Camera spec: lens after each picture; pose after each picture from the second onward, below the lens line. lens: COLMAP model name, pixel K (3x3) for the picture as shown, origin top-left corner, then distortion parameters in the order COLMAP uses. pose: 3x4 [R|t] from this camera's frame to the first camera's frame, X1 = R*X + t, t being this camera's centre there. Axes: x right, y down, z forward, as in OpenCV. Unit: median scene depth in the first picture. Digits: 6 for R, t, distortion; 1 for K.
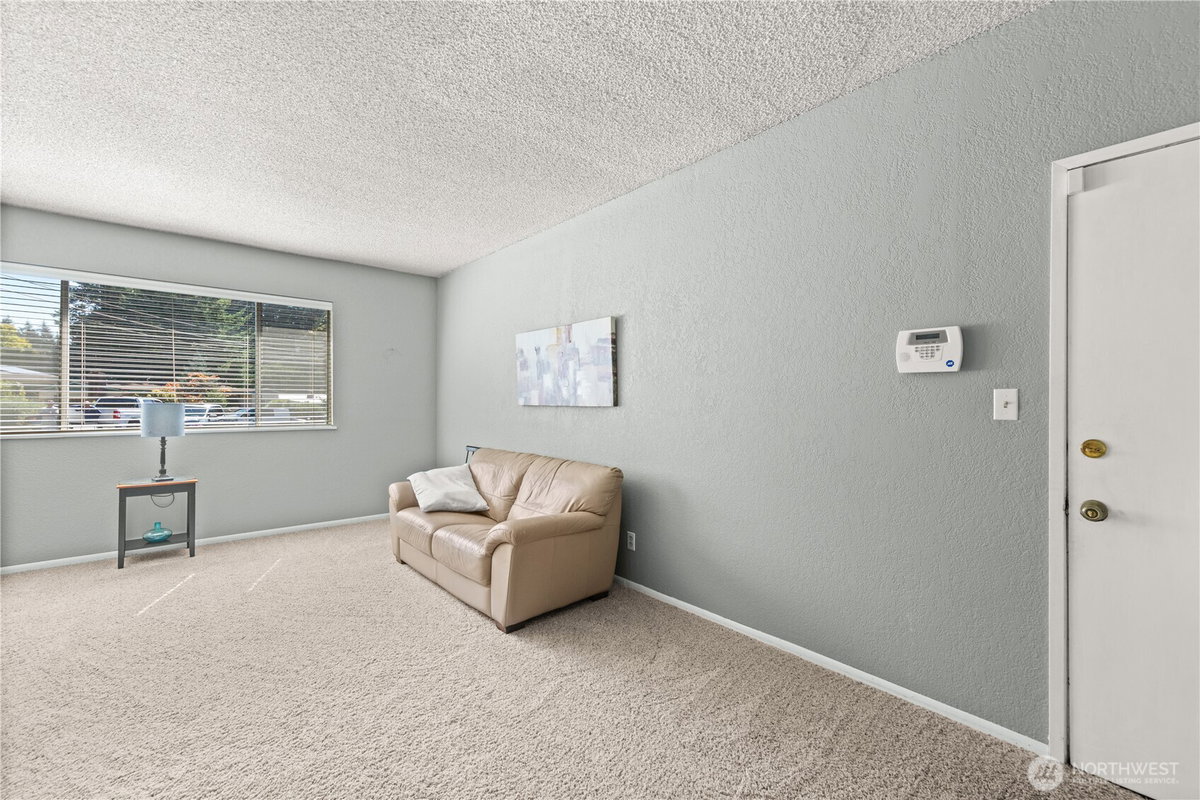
lens RADIAL K [[515.5, 0, 601.6], [0, 515.5, 398.7], [0, 0, 1]] dist [-0.001813, 0.002651]
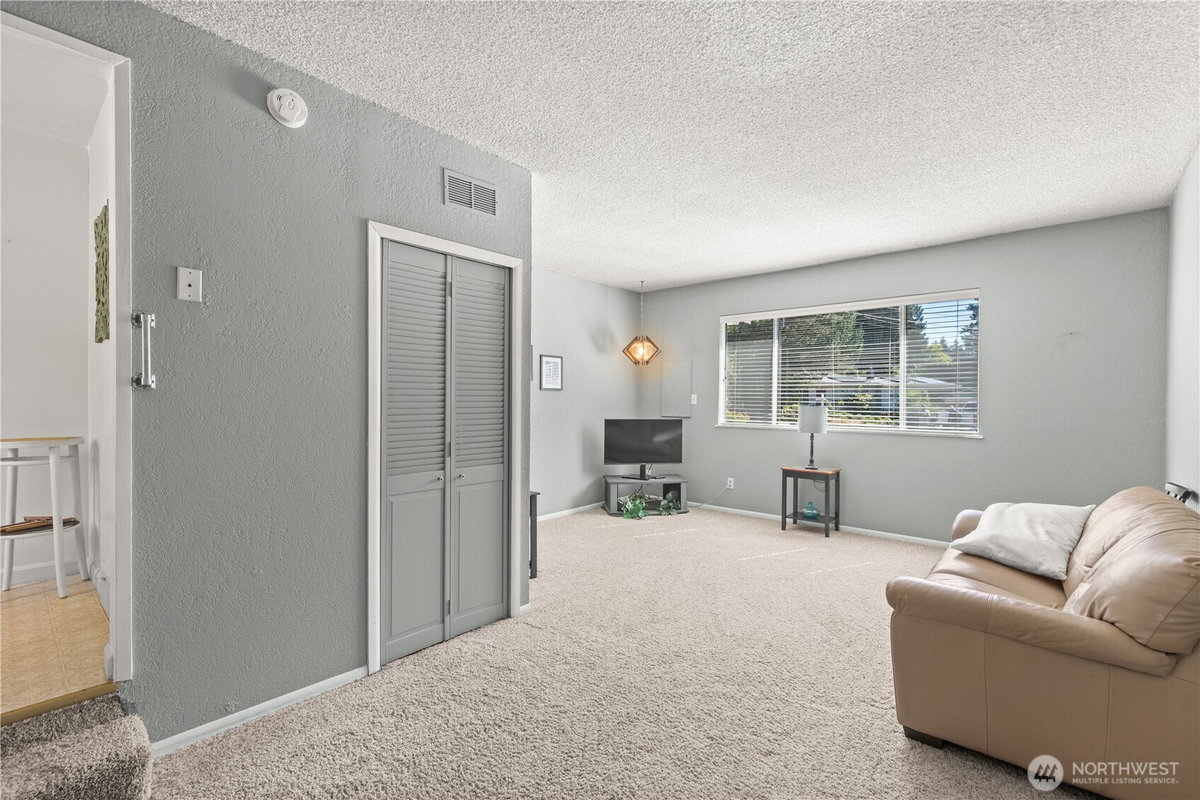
lens RADIAL K [[545.8, 0, 612.3], [0, 545.8, 401.0], [0, 0, 1]] dist [0.014481, -0.000856]
pose [[0.106815, -0.001492, -0.994278, 0.392820], [-0.005881, 0.999980, -0.002133, 0.003393], [0.994262, 0.006076, 0.106804, 0.393757]]
